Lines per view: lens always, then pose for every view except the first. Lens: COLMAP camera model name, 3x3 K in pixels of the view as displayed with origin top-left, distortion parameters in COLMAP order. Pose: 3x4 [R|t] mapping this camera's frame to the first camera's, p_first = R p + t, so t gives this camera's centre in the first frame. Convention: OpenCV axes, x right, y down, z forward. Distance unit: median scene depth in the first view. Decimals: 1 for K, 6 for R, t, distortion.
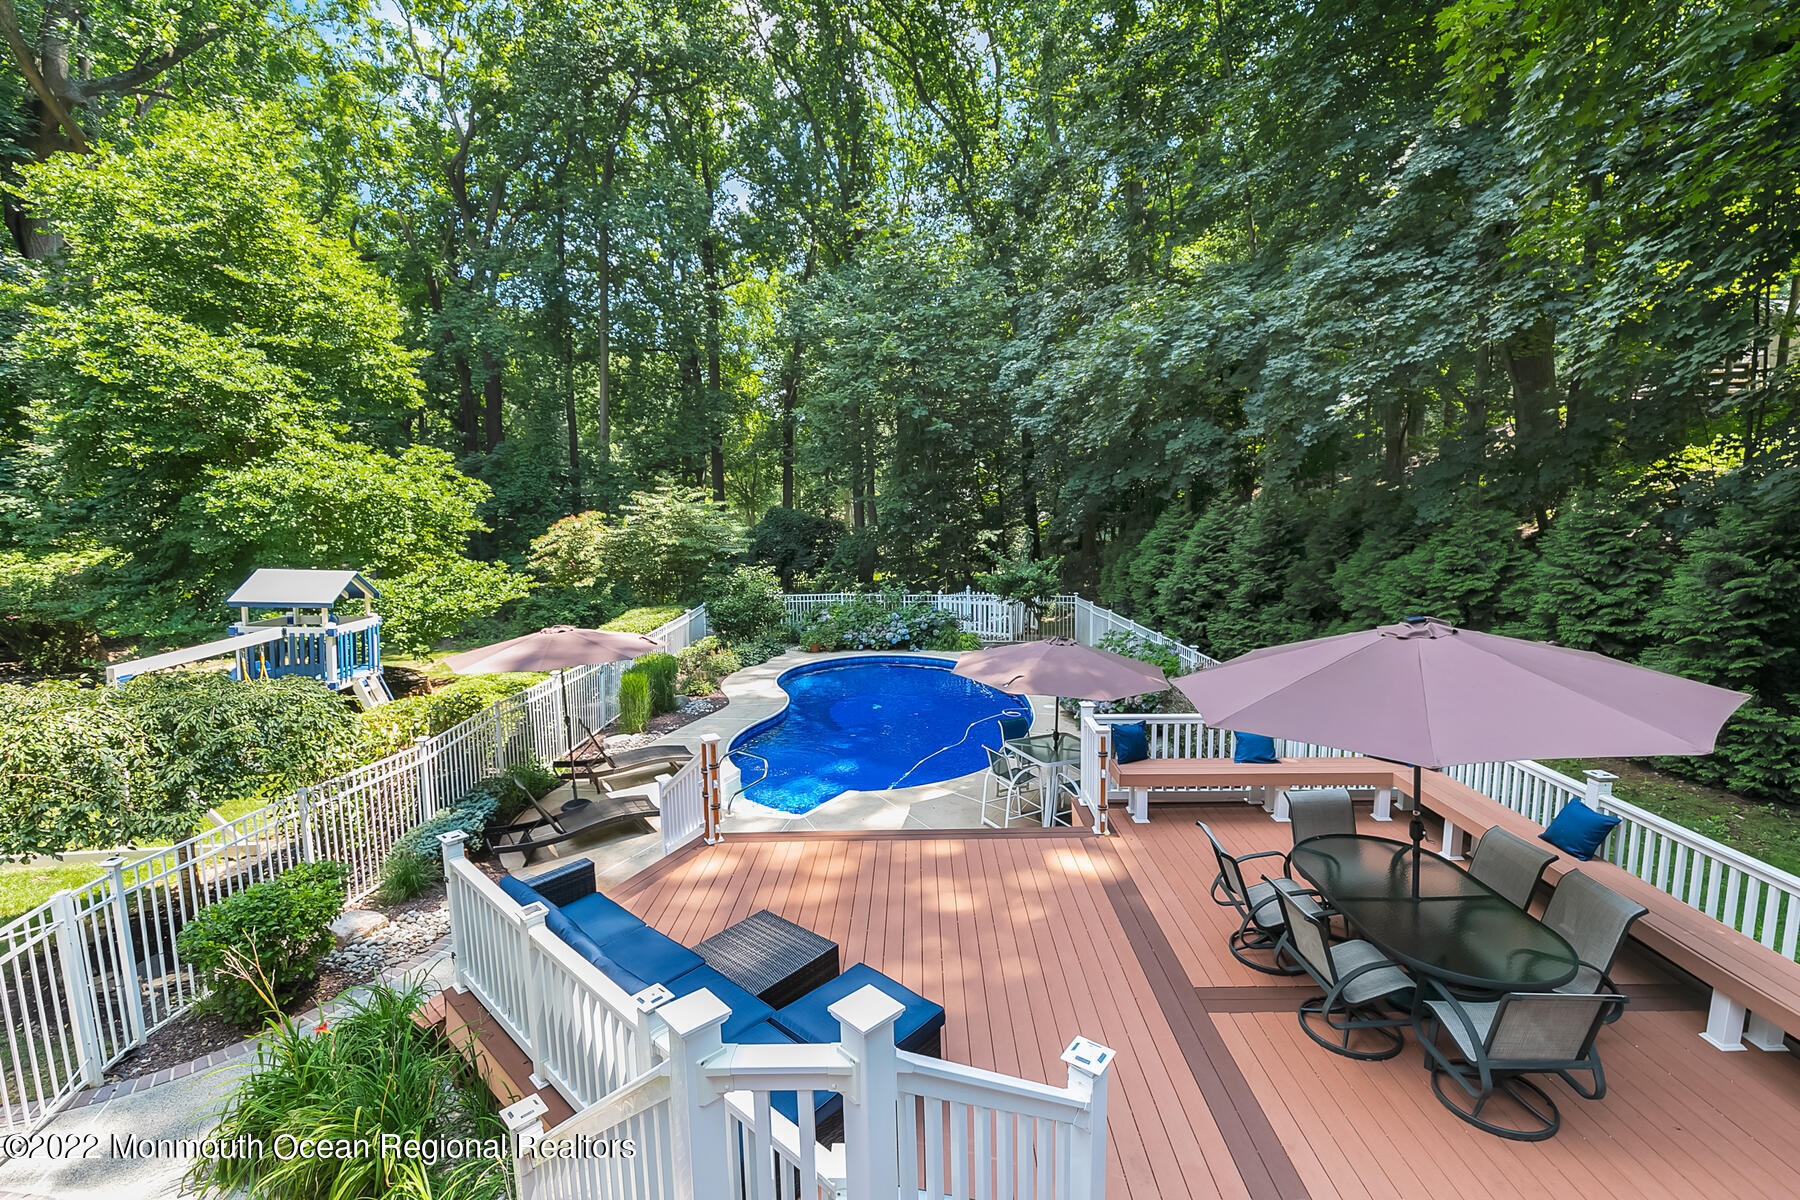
lens RADIAL K [[821.9, 0, 904.2], [0, 821.9, 597.5], [0, 0, 1]] dist [0.005664, -0.001861]
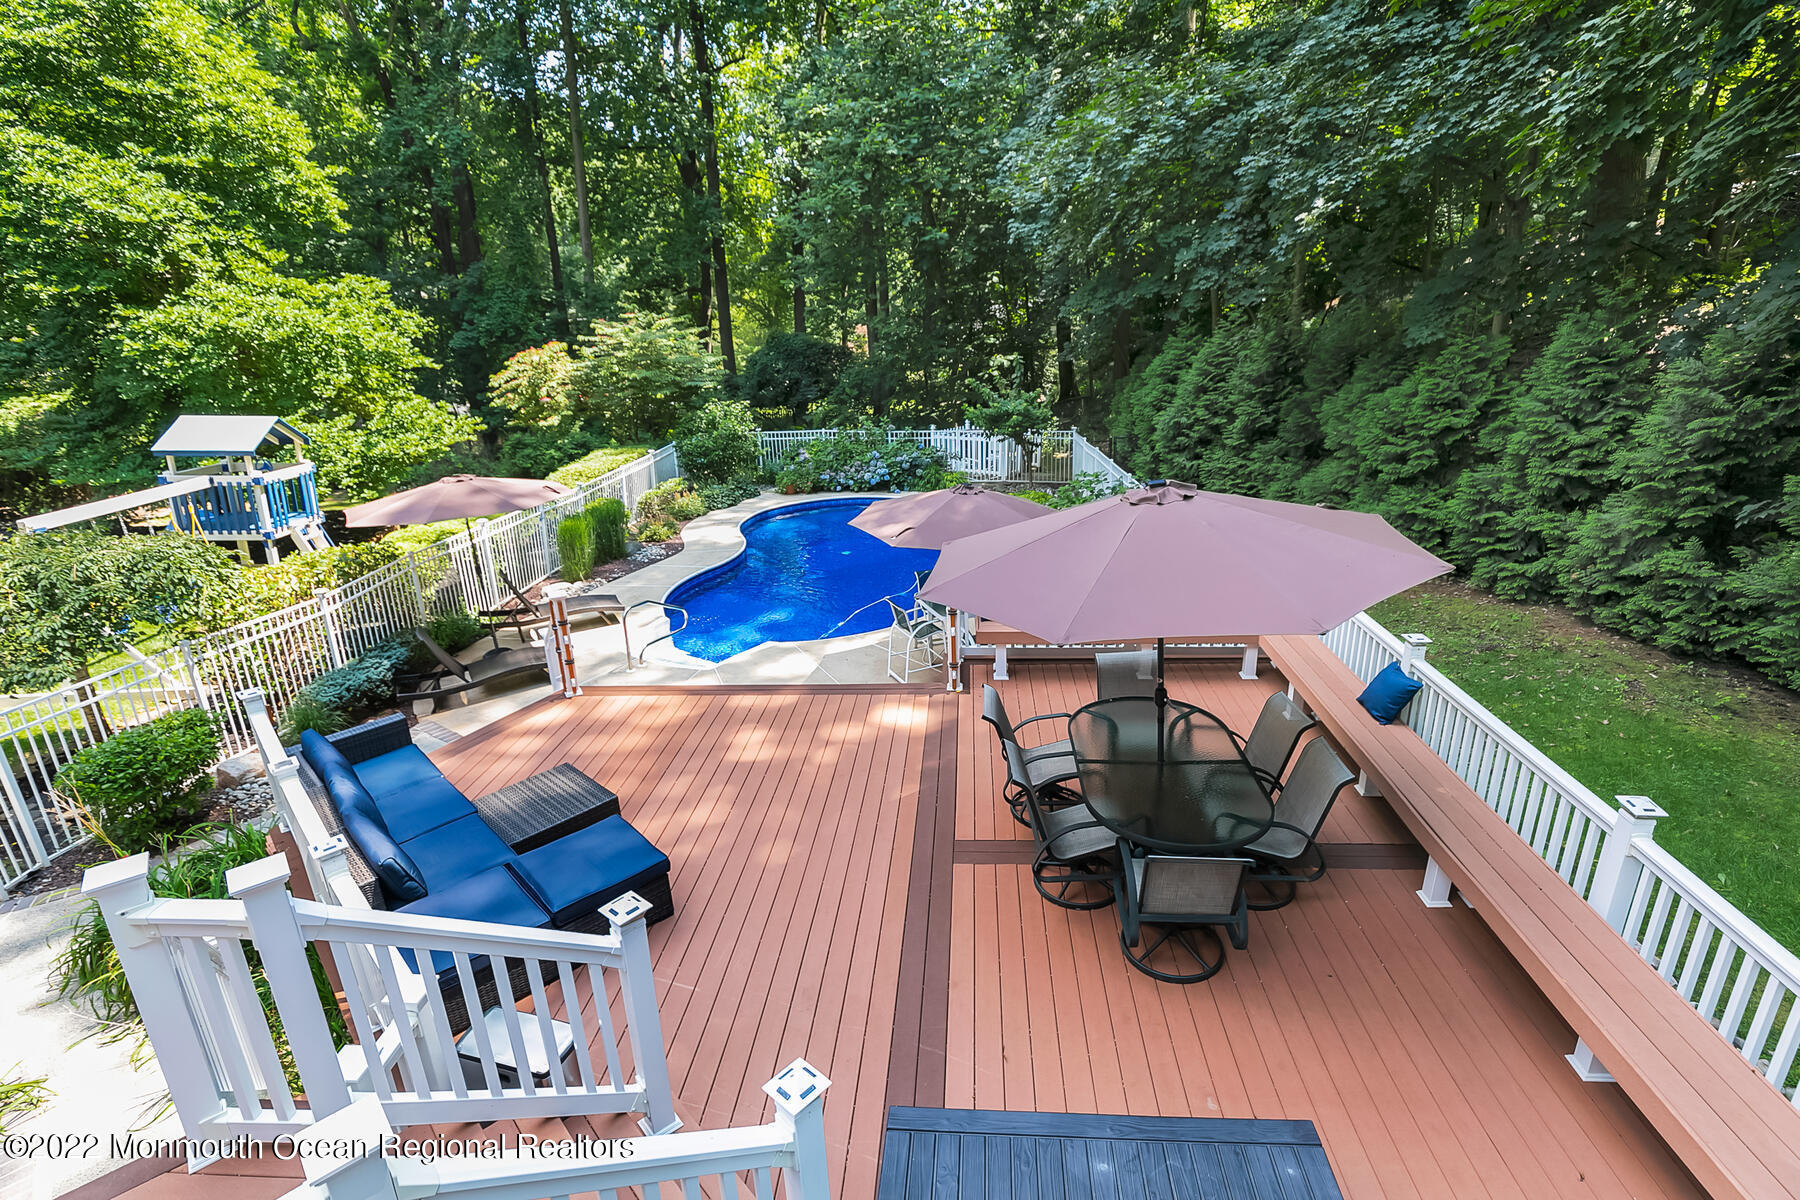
lens RADIAL K [[877.1, 0, 912.6], [0, 877.1, 600.6], [0, 0, 1]] dist [-0.006729, 0.000667]
pose [[0.998436, 0.002309, -0.055859, 0.135215], [0.008643, 0.980762, 0.195015, -0.013273], [0.055234, -0.195193, 0.979208, -0.007530]]
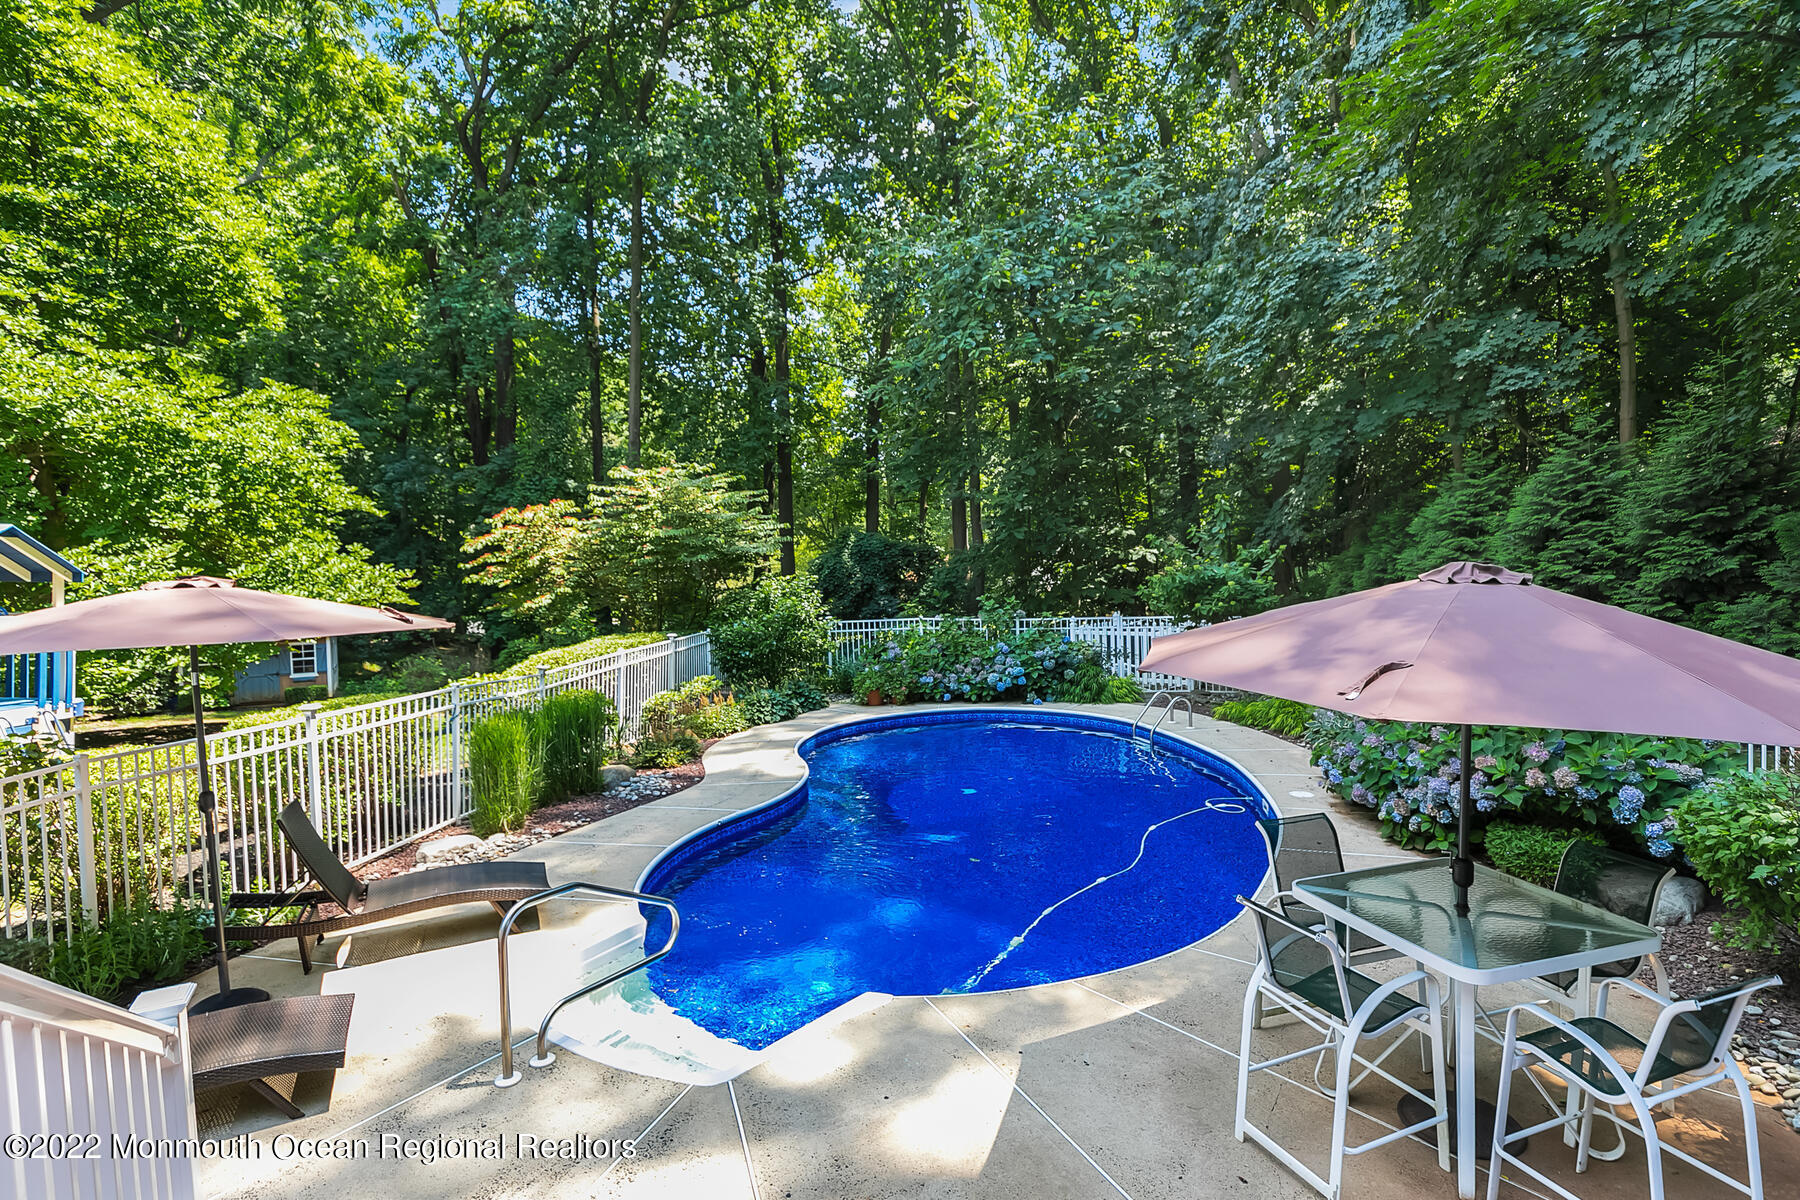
lens RADIAL K [[937.0, 0, 911.6], [0, 937.0, 598.7], [0, 0, 1]] dist [-0.001786, 0.000227]
pose [[0.992860, -0.010401, -0.118835, 0.008249], [0.000793, 0.996745, -0.080616, 0.066528], [0.119286, 0.079946, 0.989636, 0.441256]]
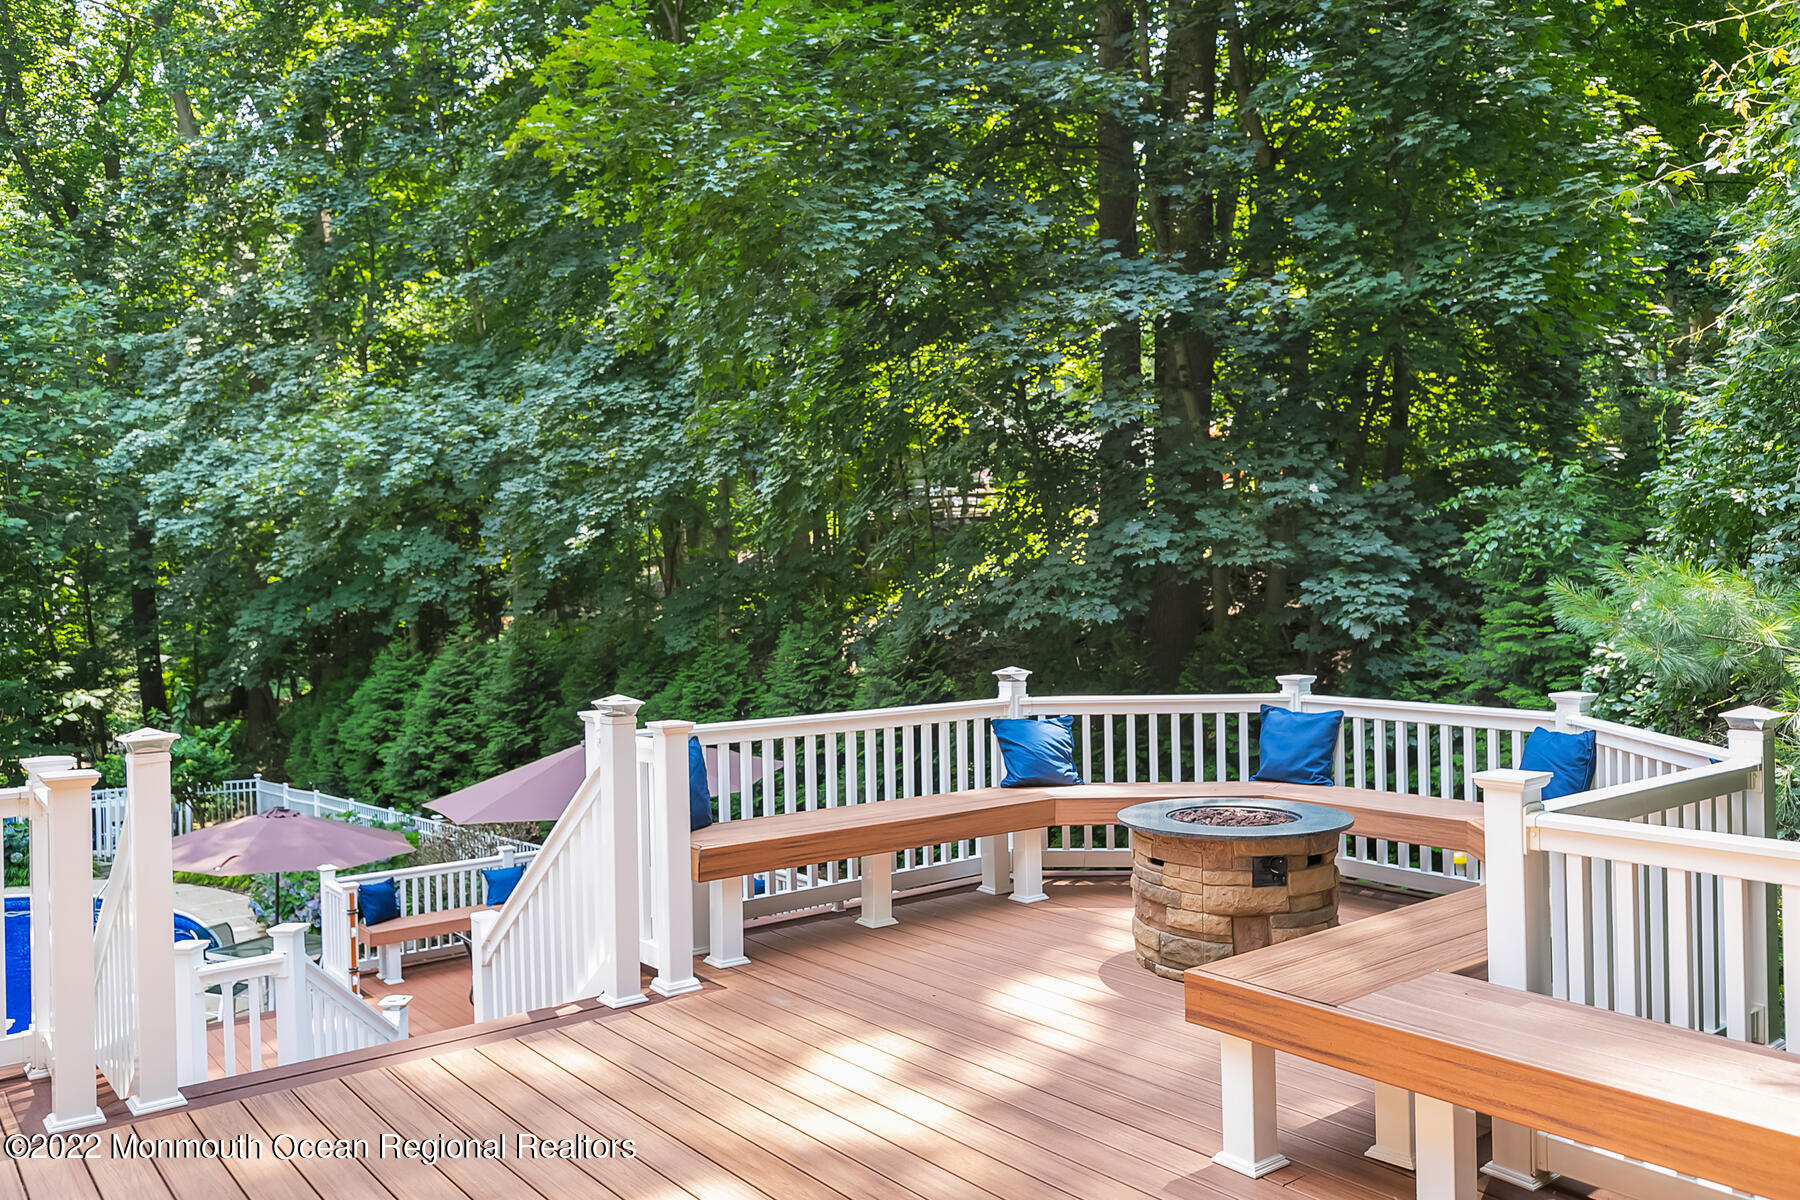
lens RADIAL K [[1353.5, 0, 913.3], [0, 1353.5, 600.3], [0, 0, 1]] dist [0.011647, -0.007555]
pose [[0.772703, -0.004013, 0.634755, -0.135373], [0.091289, 0.990287, -0.104868, 0.030184], [-0.628170, 0.138977, 0.765564, -0.356576]]
